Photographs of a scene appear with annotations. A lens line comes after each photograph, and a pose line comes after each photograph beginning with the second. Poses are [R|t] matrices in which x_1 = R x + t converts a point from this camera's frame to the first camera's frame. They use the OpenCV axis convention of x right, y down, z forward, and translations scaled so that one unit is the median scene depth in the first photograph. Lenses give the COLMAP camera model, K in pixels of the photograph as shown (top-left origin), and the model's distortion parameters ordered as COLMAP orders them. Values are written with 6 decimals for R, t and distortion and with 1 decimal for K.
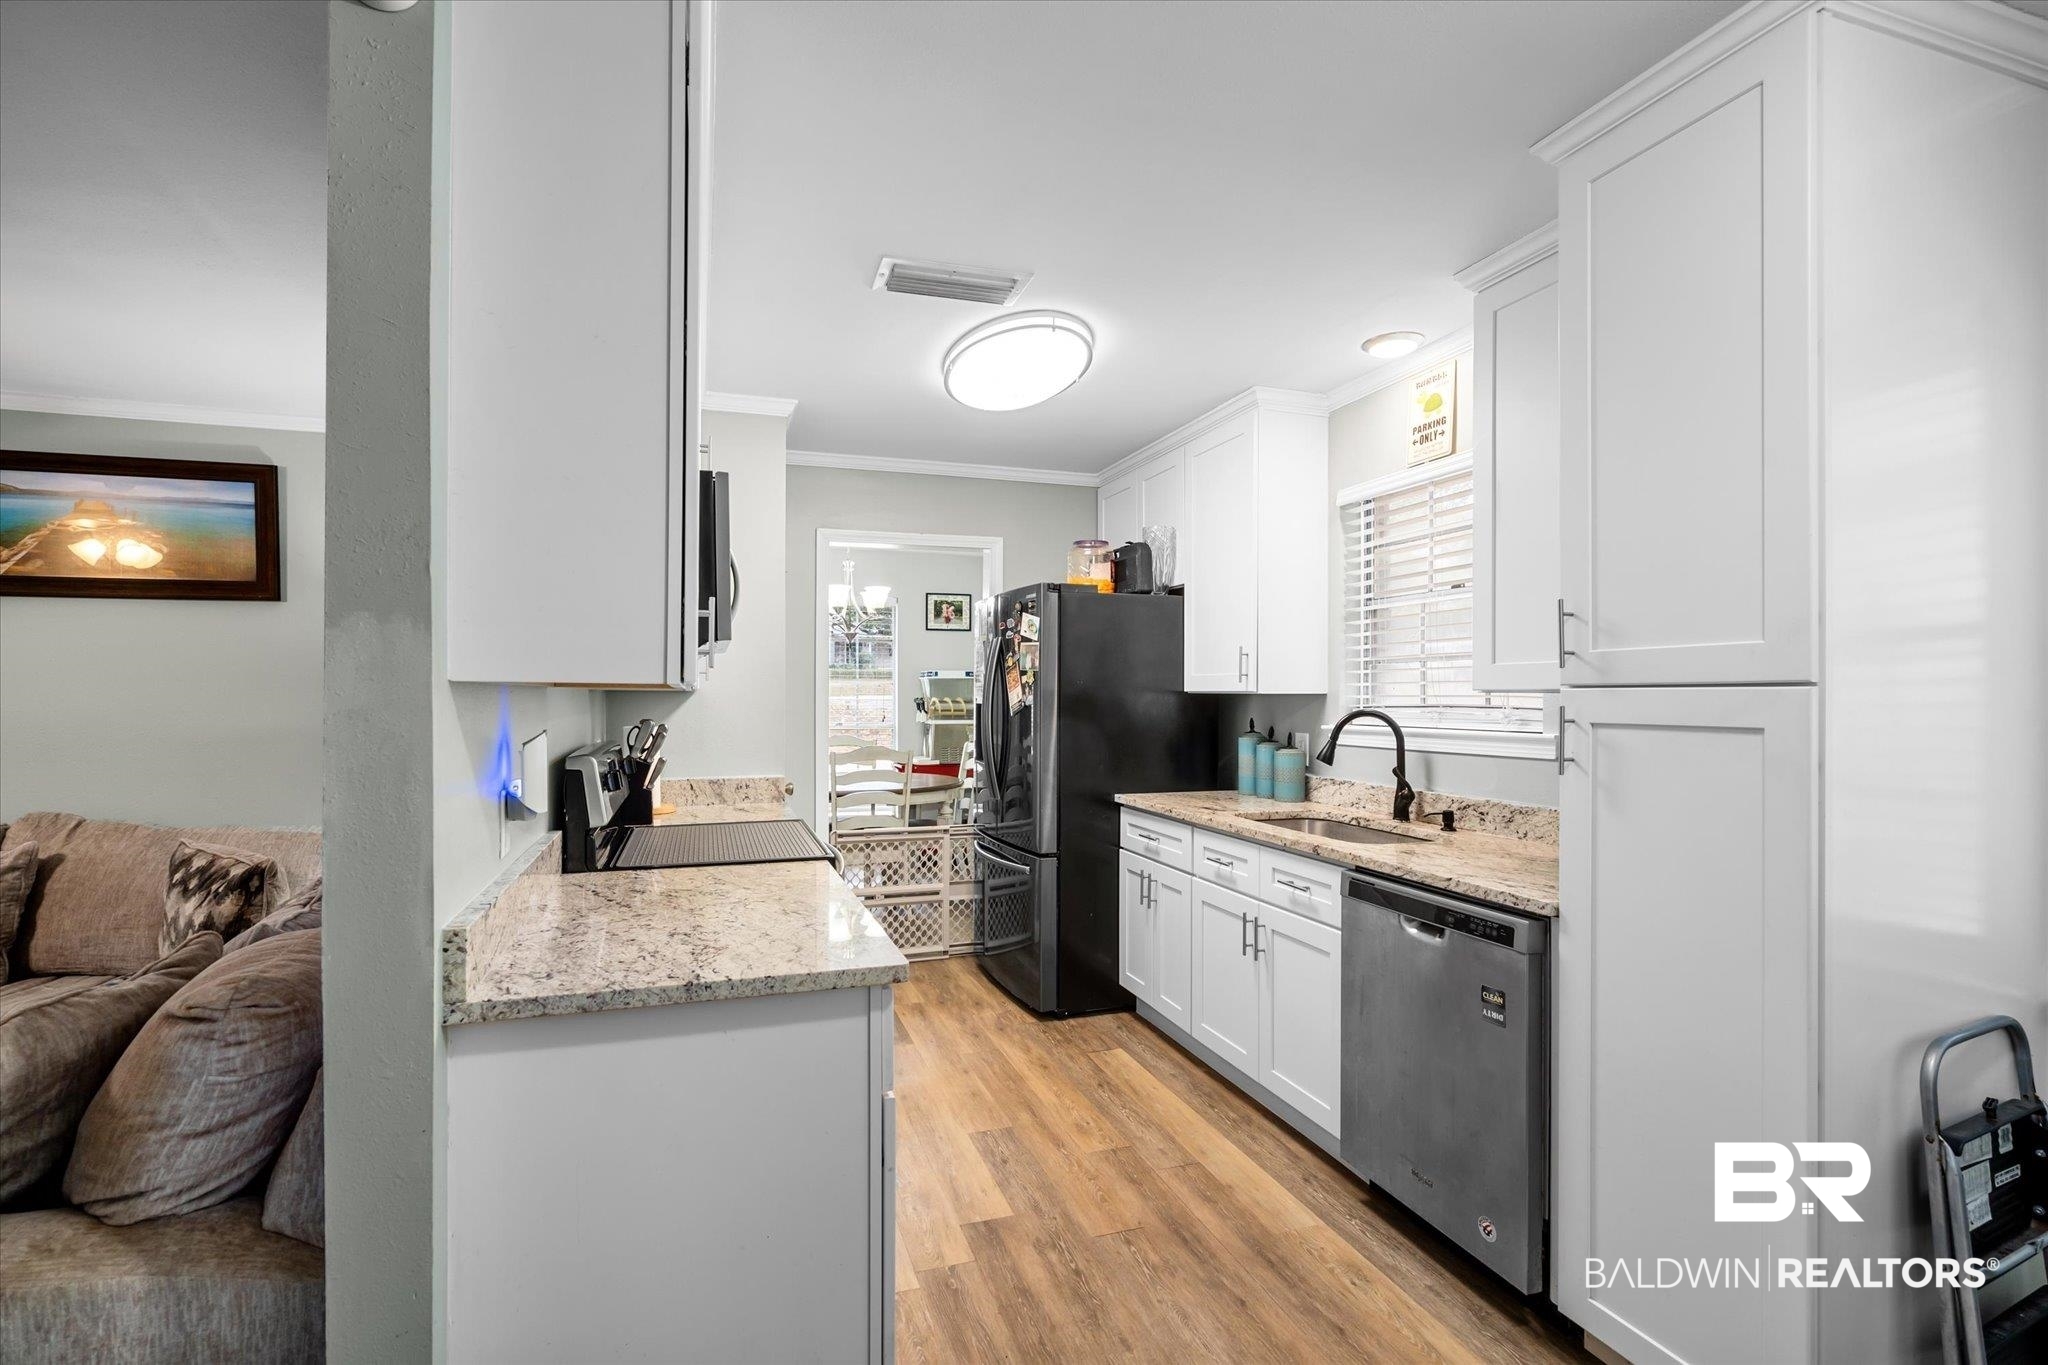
lens RADIAL K [[919.3, 0, 1006.0], [0, 919.3, 692.6], [0, 0, 1]] dist [-0.001424, 0.000578]
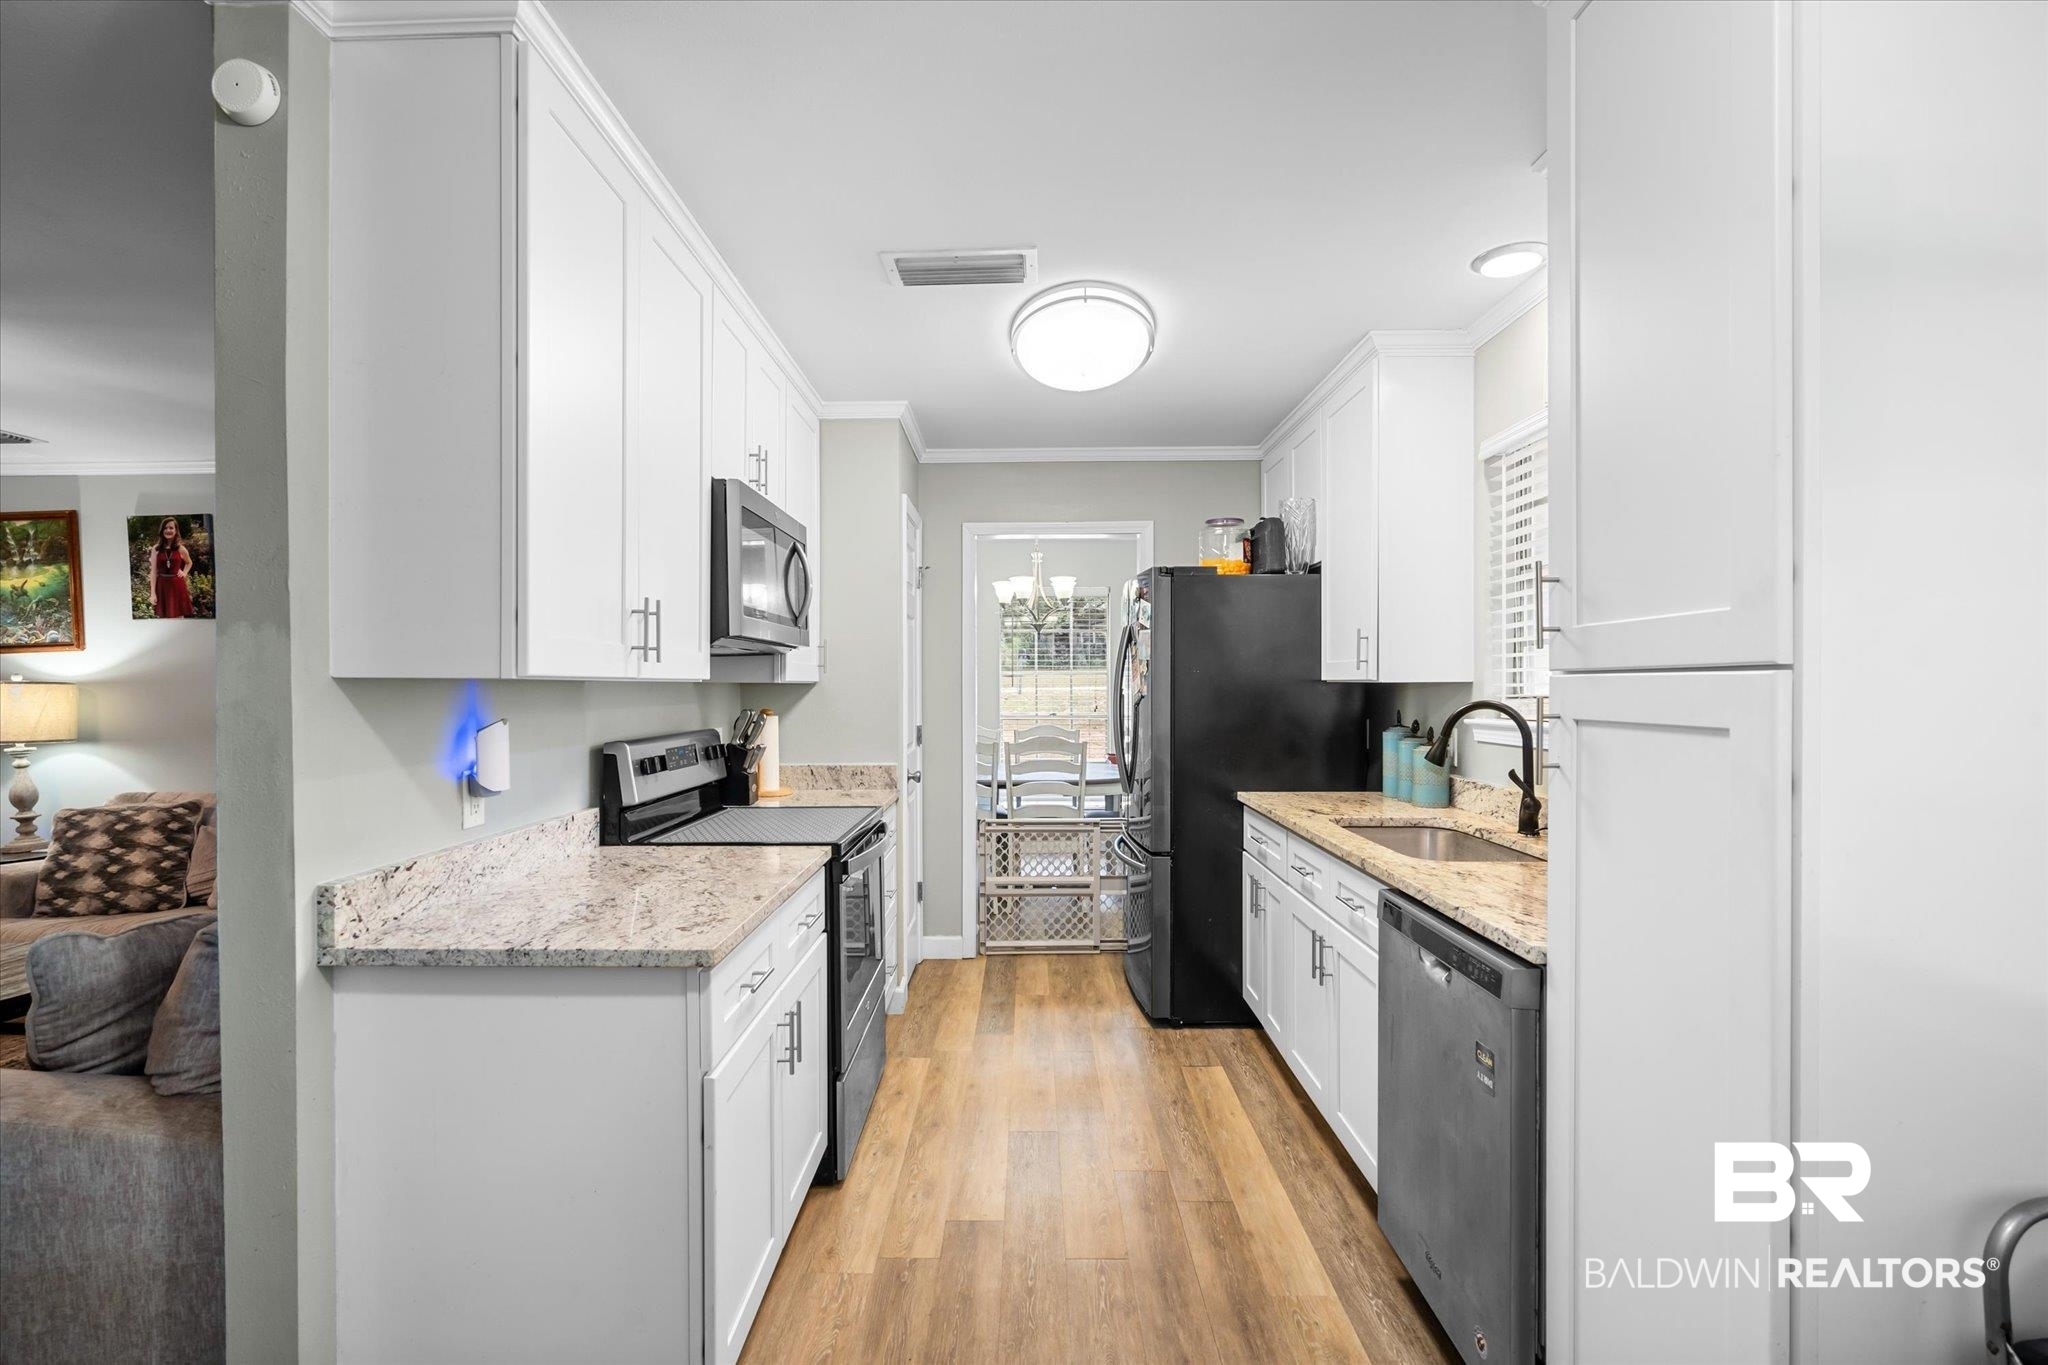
lens RADIAL K [[919.3, 0, 1011.6], [0, 919.3, 688.0], [0, 0, 1]] dist [-0.001424, 0.000578]
pose [[0.946105, -0.003947, -0.323837, 0.283752], [0.005931, 0.999969, 0.005138, 0.000042], [0.323806, -0.006781, 0.946099, 0.073473]]
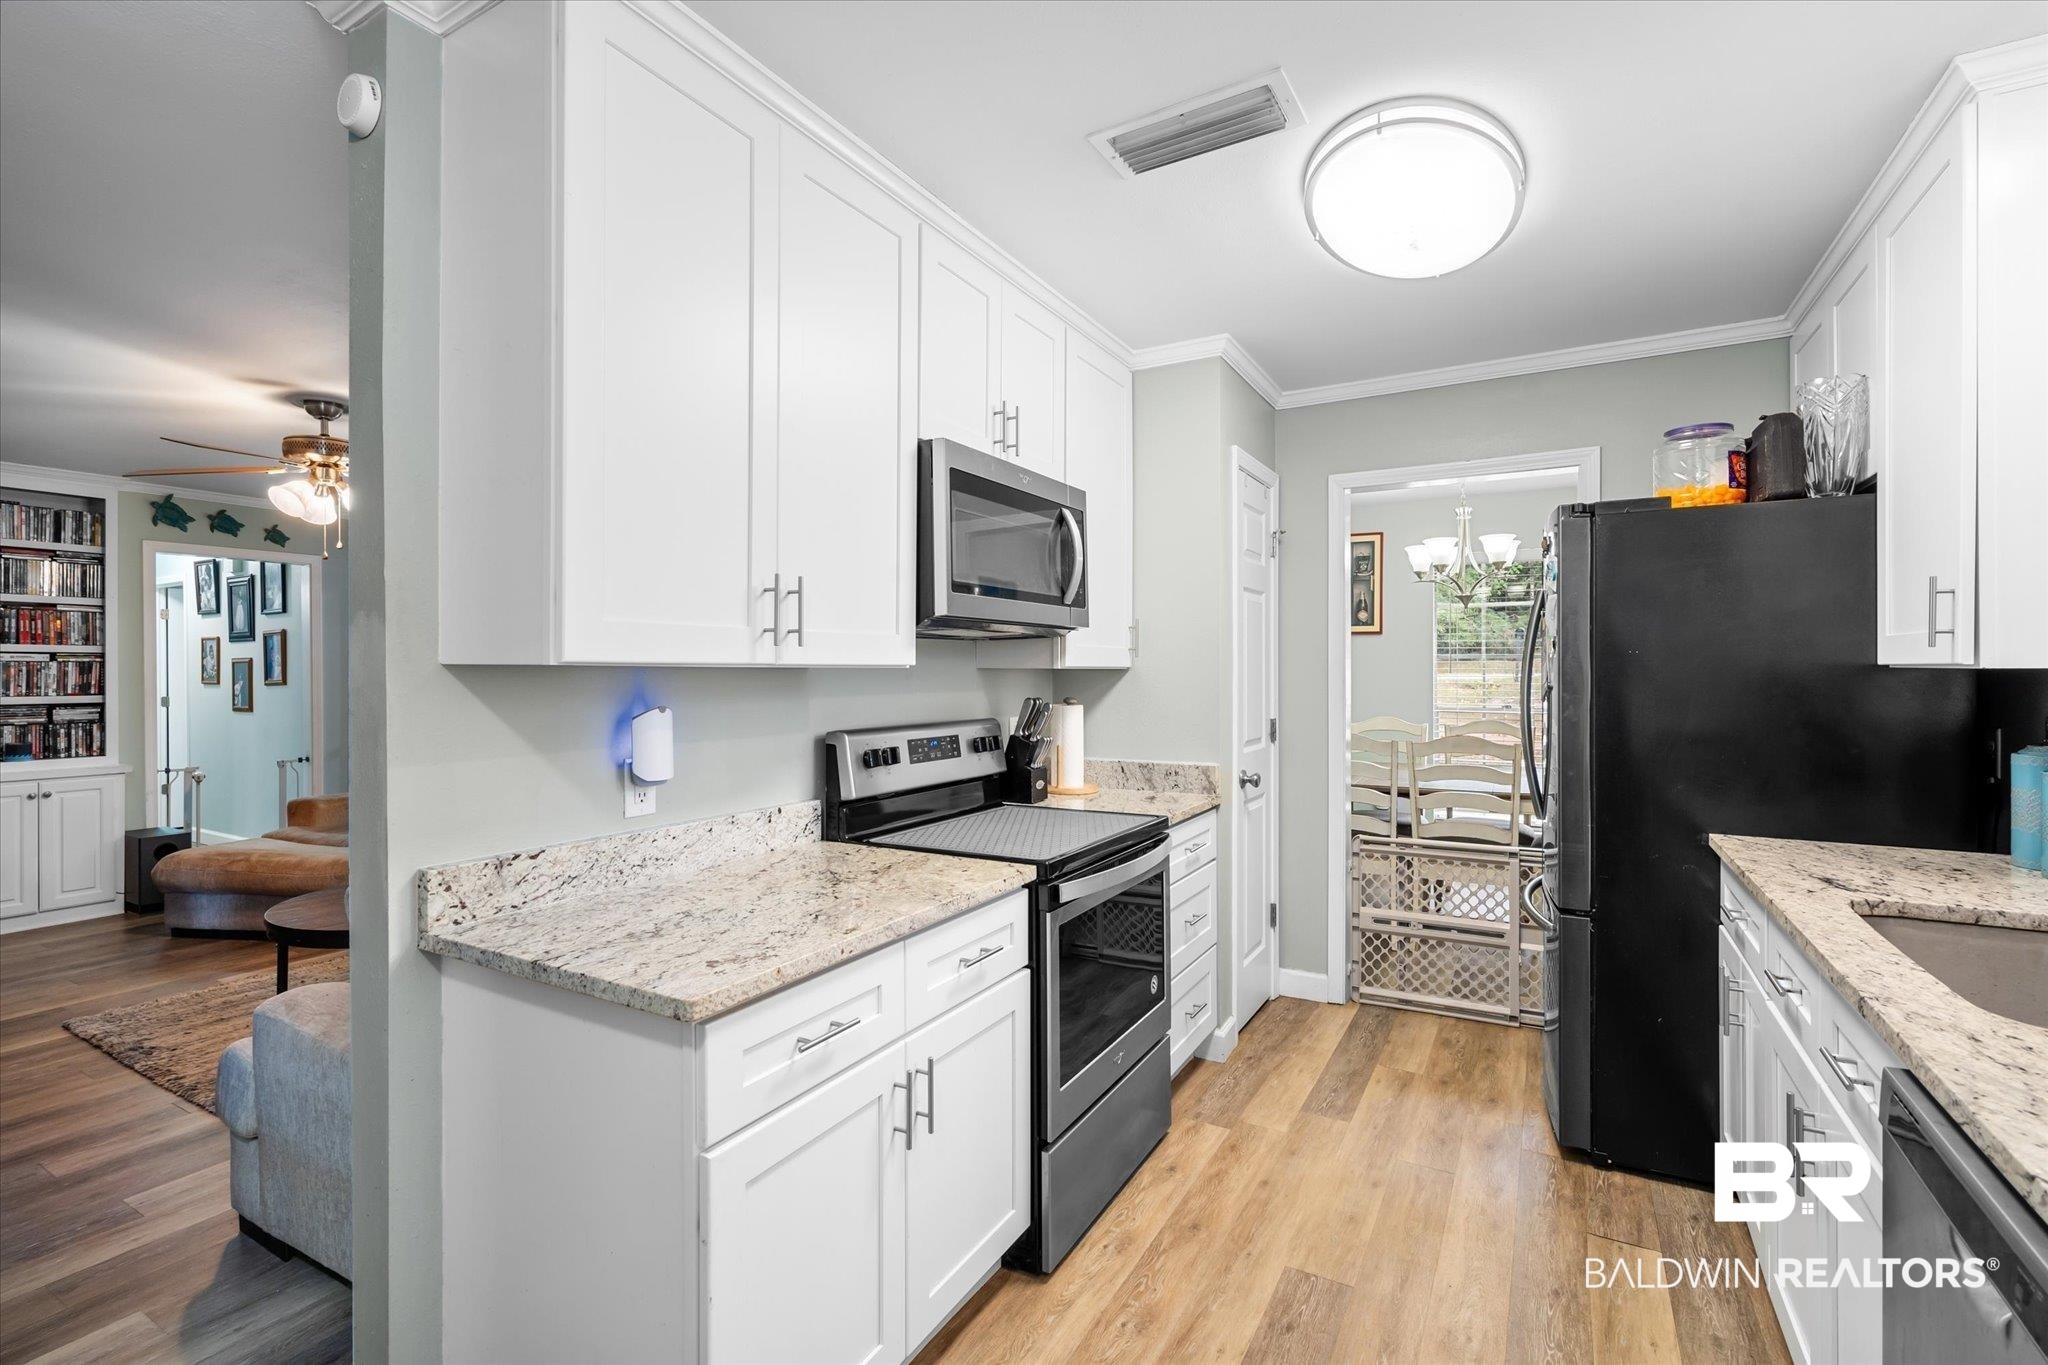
lens RADIAL K [[919.3, 0, 1019.5], [0, 919.3, 667.8], [0, 0, 1]] dist [-0.001424, 0.000578]
pose [[0.671020, -0.006047, -0.741414, 0.368770], [0.005160, 0.999981, -0.003486, 0.000170], [0.741421, -0.001487, 0.671039, 0.348763]]
